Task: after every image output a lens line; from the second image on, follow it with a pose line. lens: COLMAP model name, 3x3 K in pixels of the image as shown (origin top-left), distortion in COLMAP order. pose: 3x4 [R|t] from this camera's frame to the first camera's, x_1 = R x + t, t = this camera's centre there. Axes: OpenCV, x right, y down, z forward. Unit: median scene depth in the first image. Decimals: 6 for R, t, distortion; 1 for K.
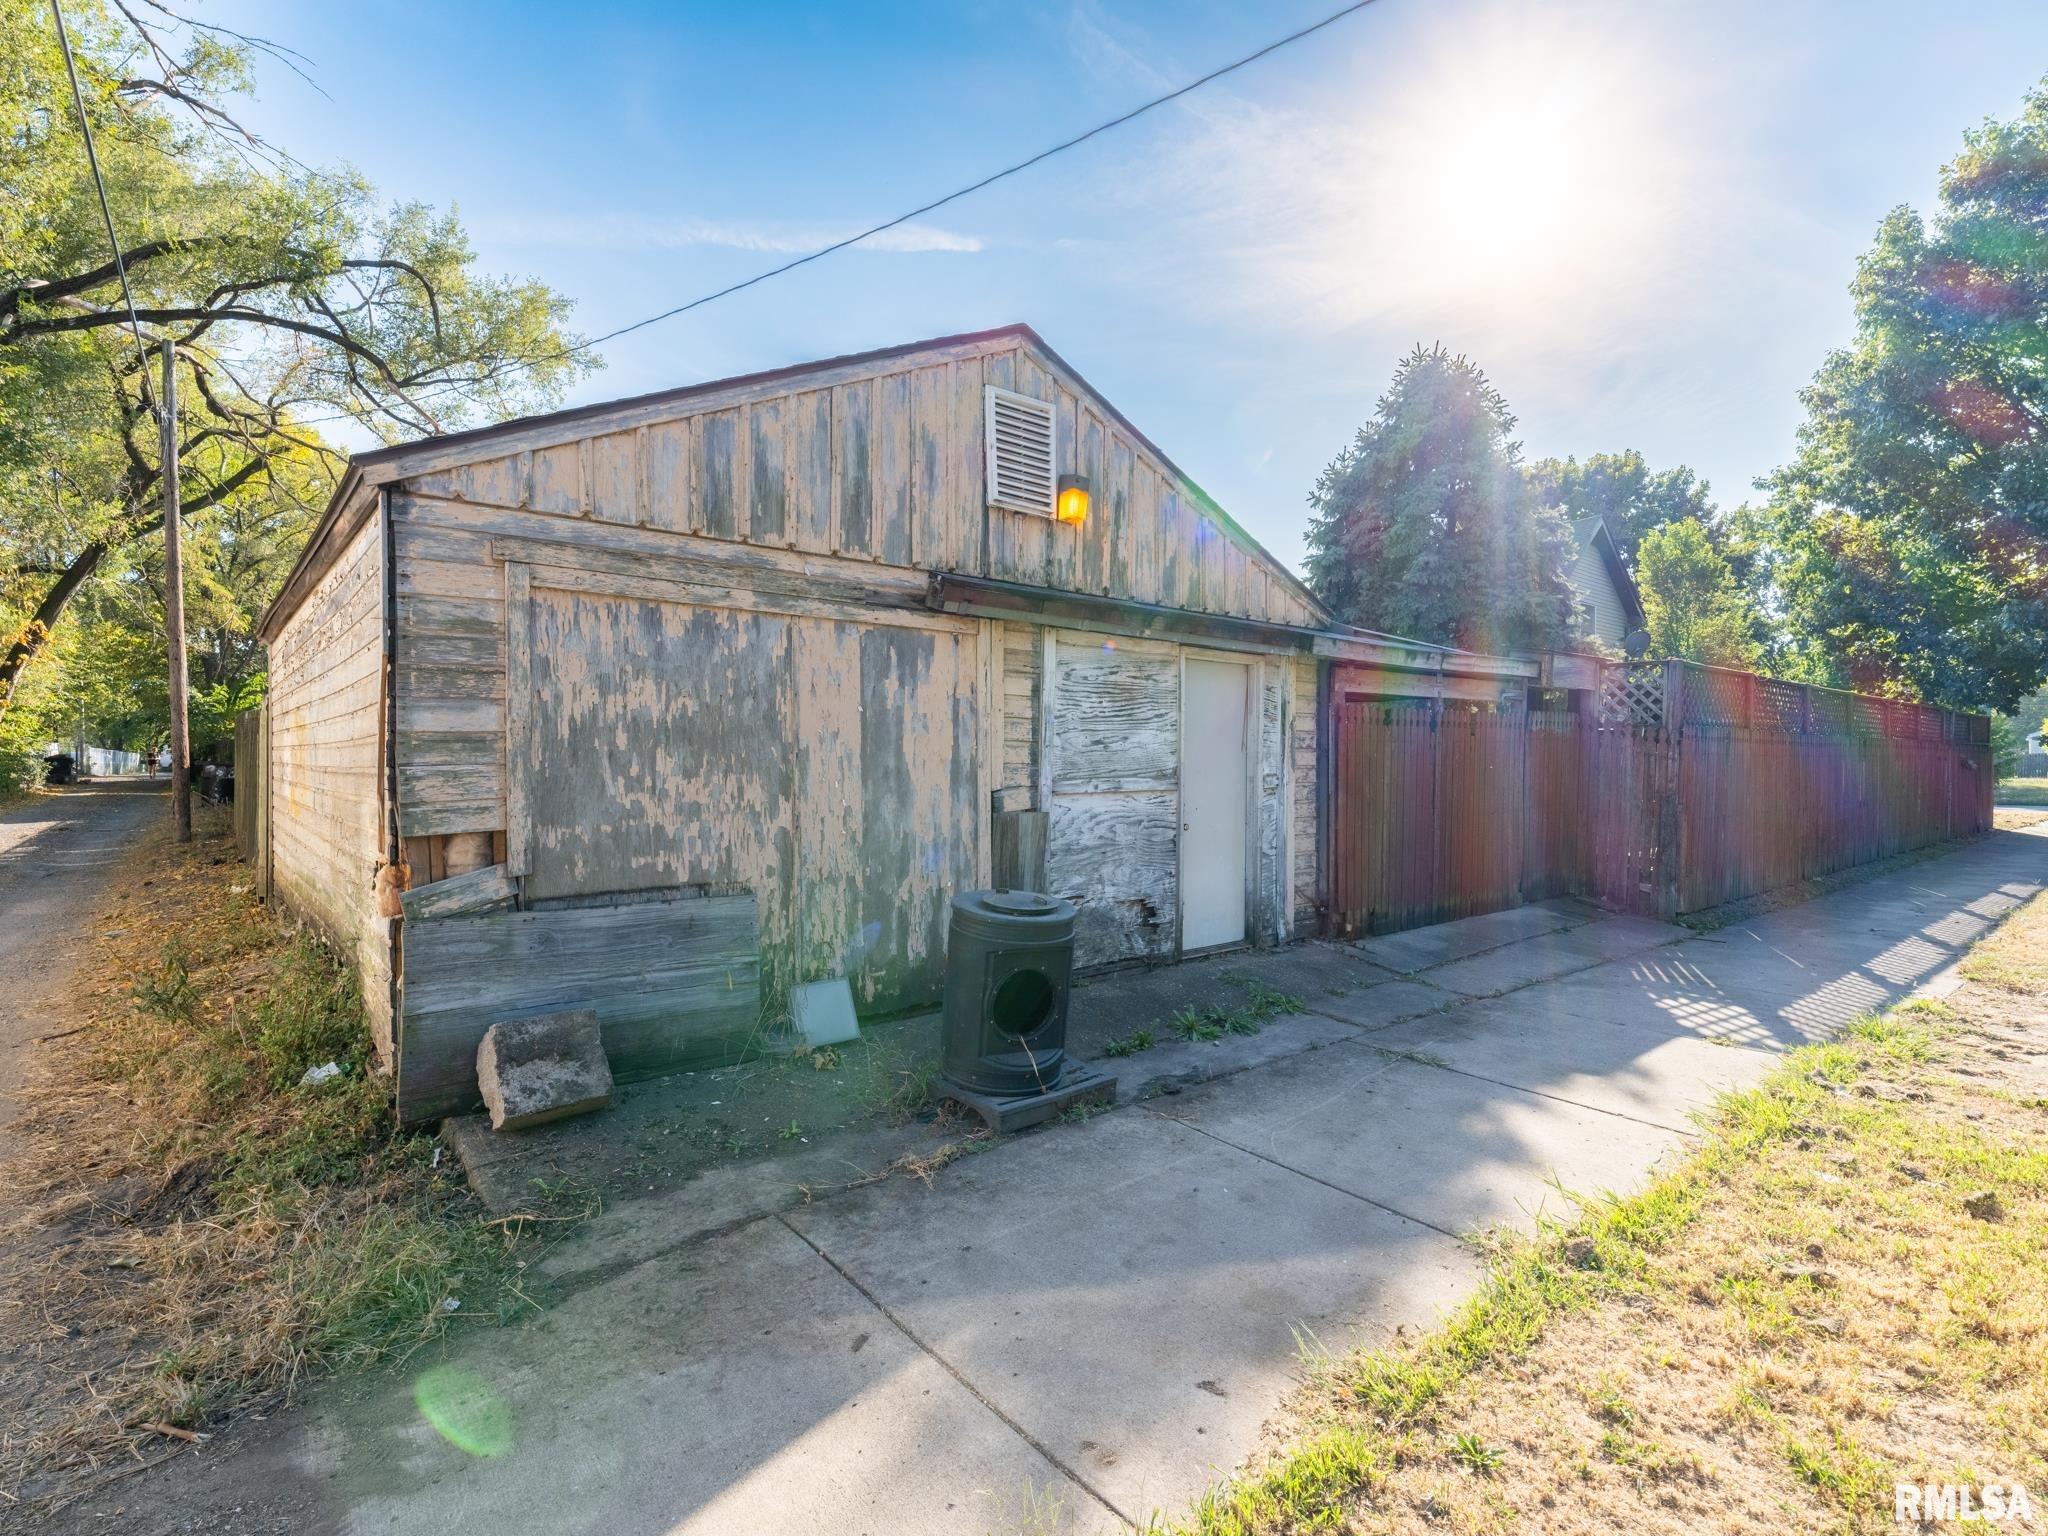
lens RADIAL K [[936.9, 0, 1036.6], [0, 936.9, 768.8], [0, 0, 1]] dist [0.000660, -0.000180]
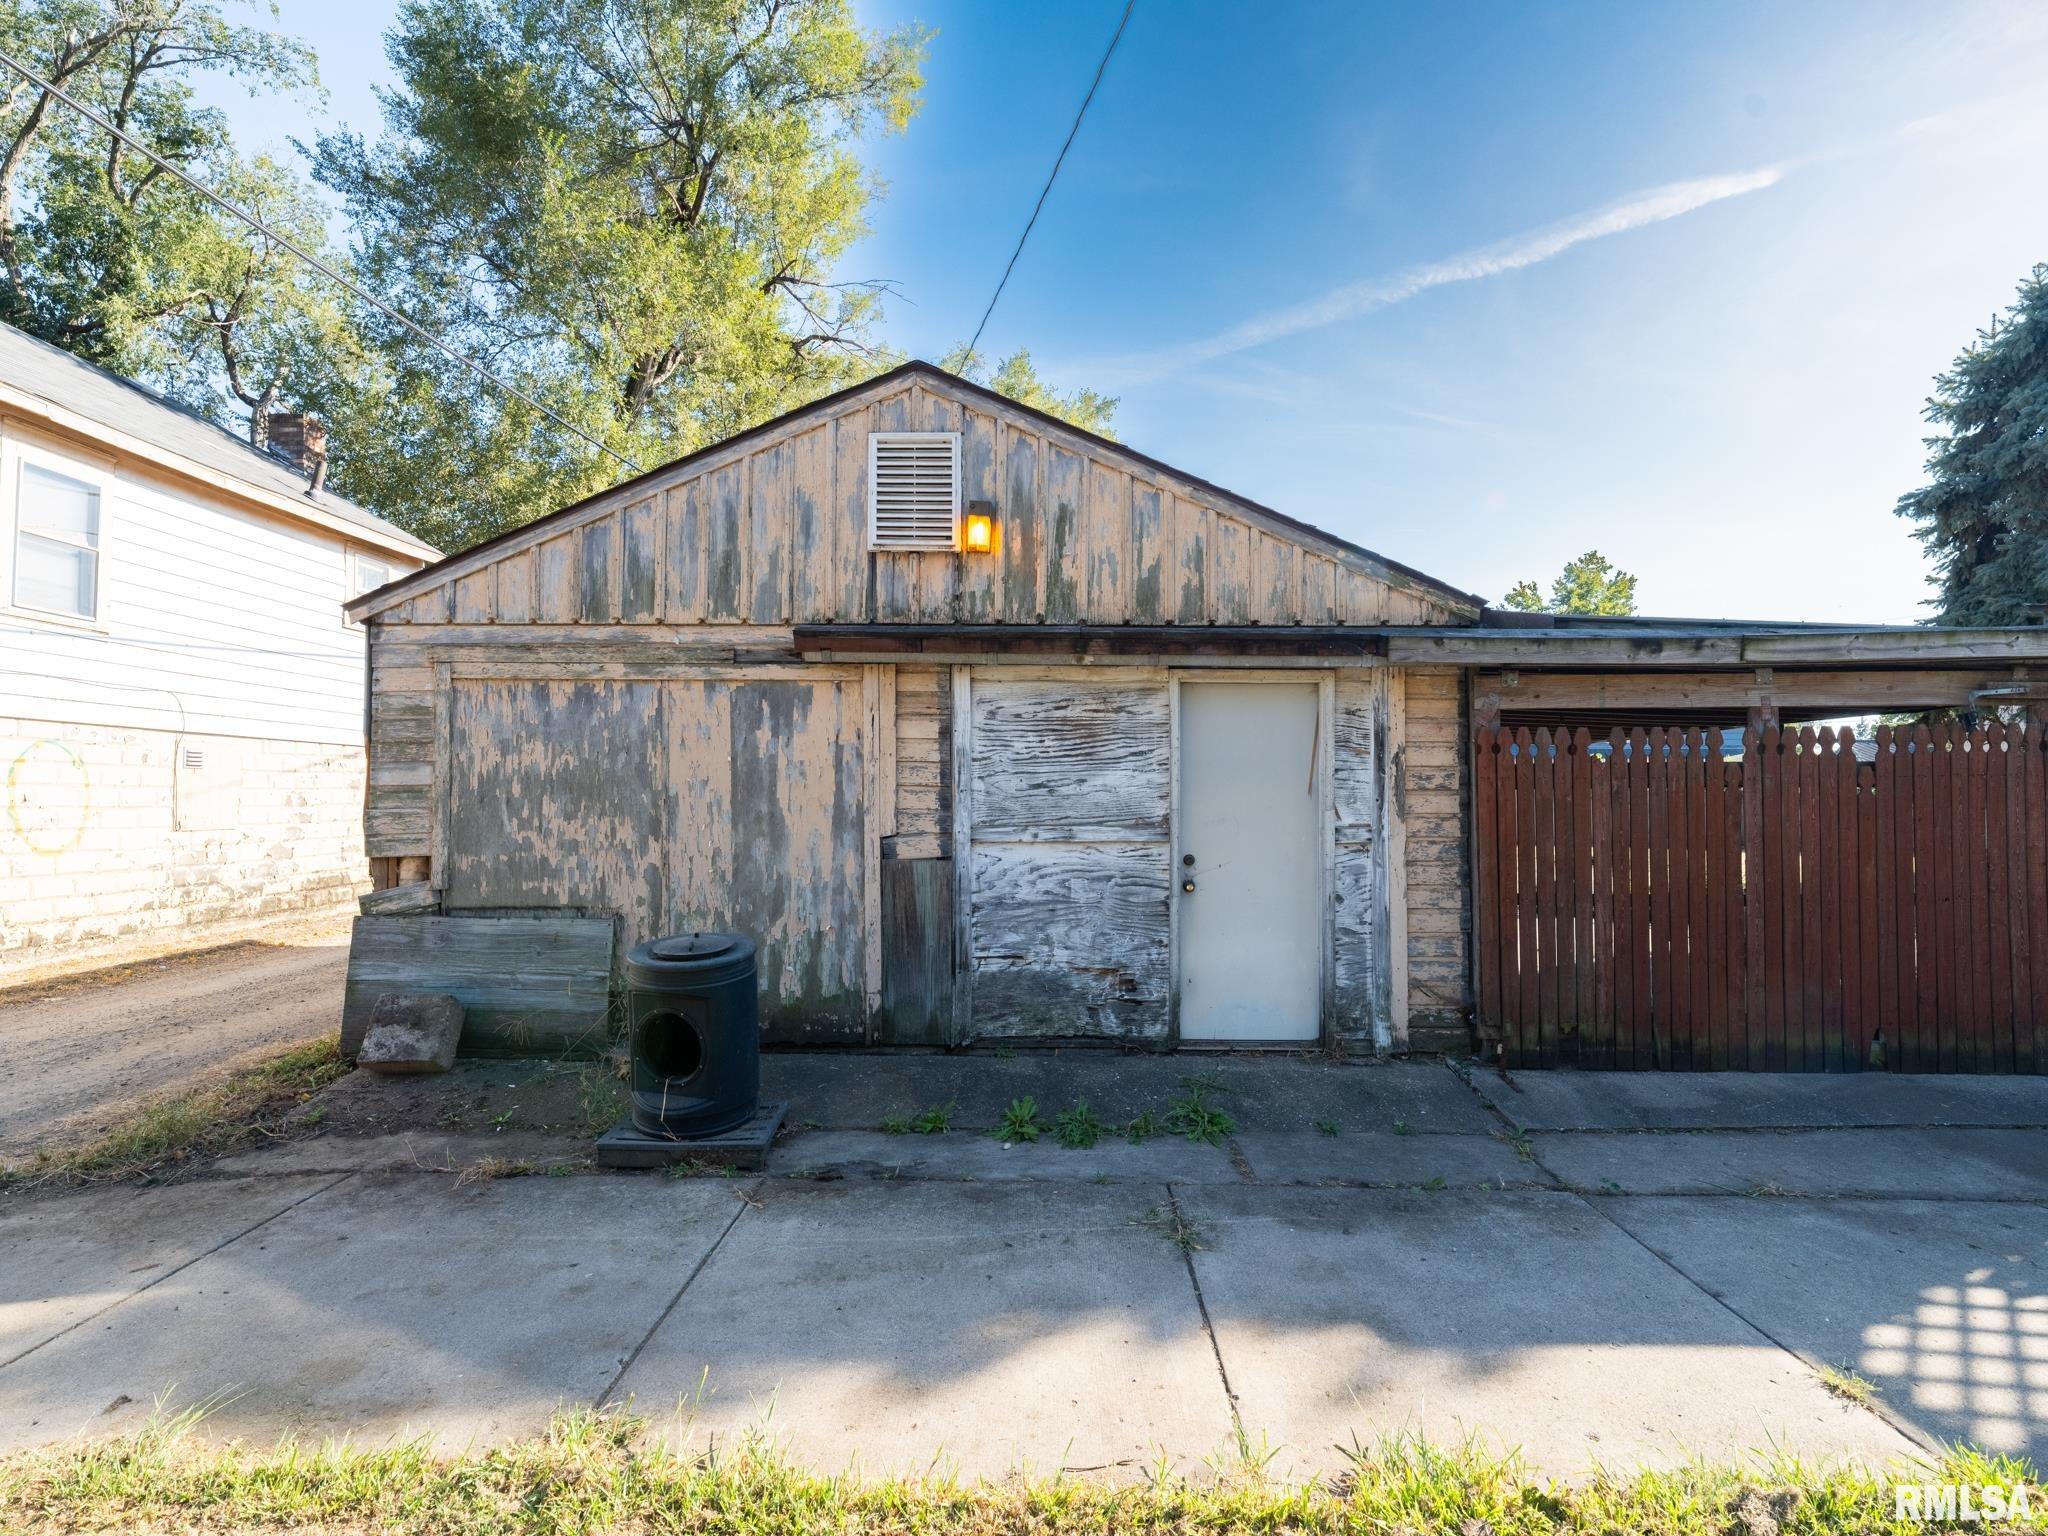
lens RADIAL K [[936.9, 0, 1034.1], [0, 936.9, 771.2], [0, 0, 1]] dist [0.000660, -0.000180]
pose [[0.780111, -0.018833, -0.625358, 0.786985], [-0.007139, 0.999214, -0.038997, -0.009255], [0.625600, 0.034887, 0.779363, 0.374819]]
